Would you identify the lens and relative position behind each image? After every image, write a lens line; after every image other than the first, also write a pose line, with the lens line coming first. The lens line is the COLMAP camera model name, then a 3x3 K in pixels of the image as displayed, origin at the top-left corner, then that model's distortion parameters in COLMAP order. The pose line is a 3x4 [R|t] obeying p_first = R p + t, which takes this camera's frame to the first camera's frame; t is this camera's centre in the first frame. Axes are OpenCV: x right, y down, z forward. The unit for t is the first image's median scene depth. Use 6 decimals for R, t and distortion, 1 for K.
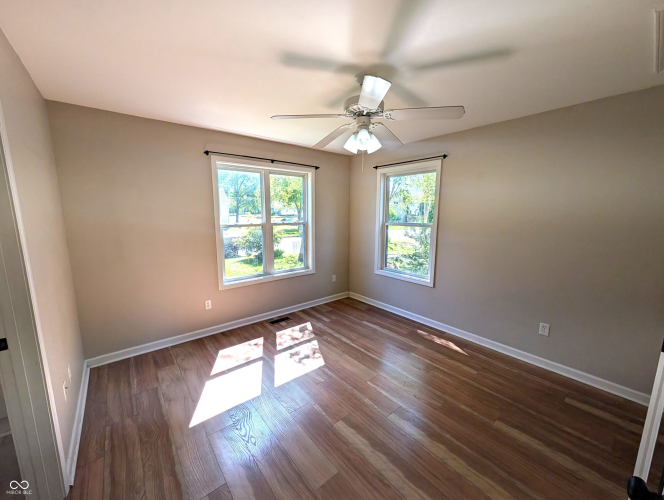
lens RADIAL K [[262.5, 0, 332.0], [0, 262.5, 250.0], [0, 0, 1]] dist [-0.000855, 0.000033]
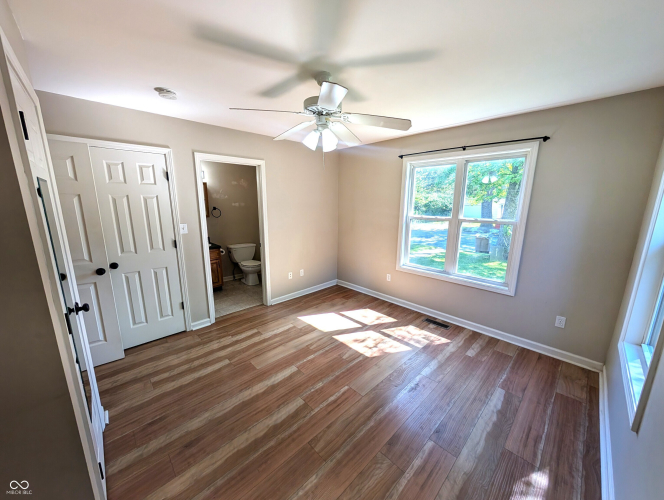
lens RADIAL K [[250.7, 0, 330.3], [0, 250.7, 251.3], [0, 0, 1]] dist [-0.000694, 0.000362]
pose [[0.070739, 0.195875, -0.978074, 0.728704], [-0.153466, 0.970993, 0.183357, -0.104685], [0.985619, 0.137130, 0.098747, 0.612758]]
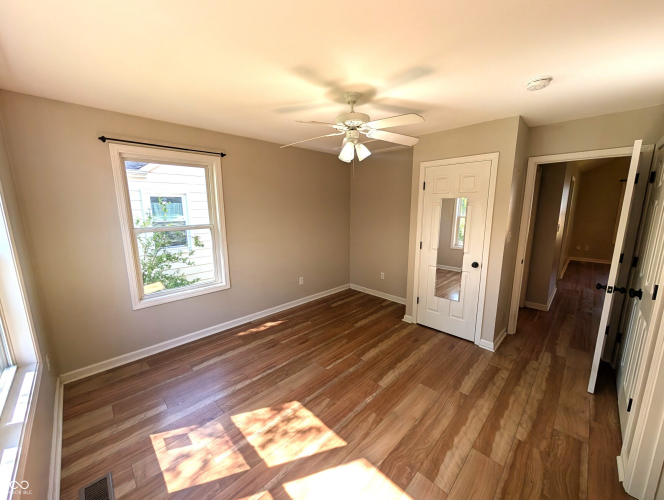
lens RADIAL K [[257.1, 0, 329.7], [0, 257.1, 250.9], [0, 0, 1]] dist [0.000215, 0.000044]
pose [[-0.087863, -0.175737, 0.980508, -0.649833], [0.150072, 0.970745, 0.187435, -0.134196], [-0.984763, 0.163615, -0.058919, 0.762893]]
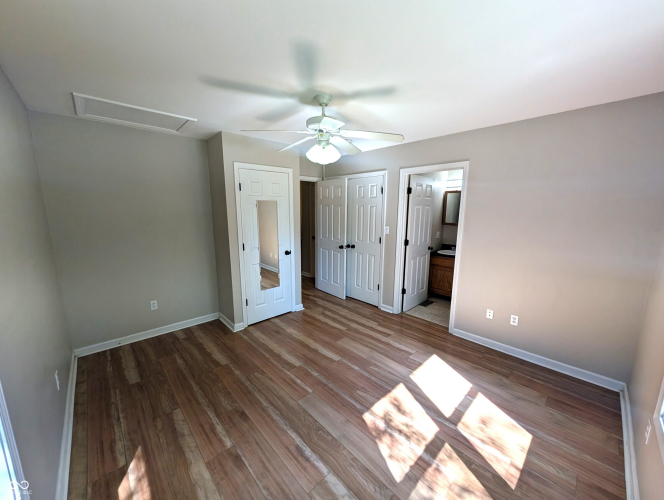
lens RADIAL K [[257.1, 0, 329.7], [0, 257.1, 250.9], [0, 0, 1]] dist [0.000215, 0.000044]
pose [[-0.998373, 0.002120, -0.056978, 0.094888], [-0.015898, 0.949327, 0.313887, -0.223246], [0.054756, 0.314282, -0.947749, 1.363452]]
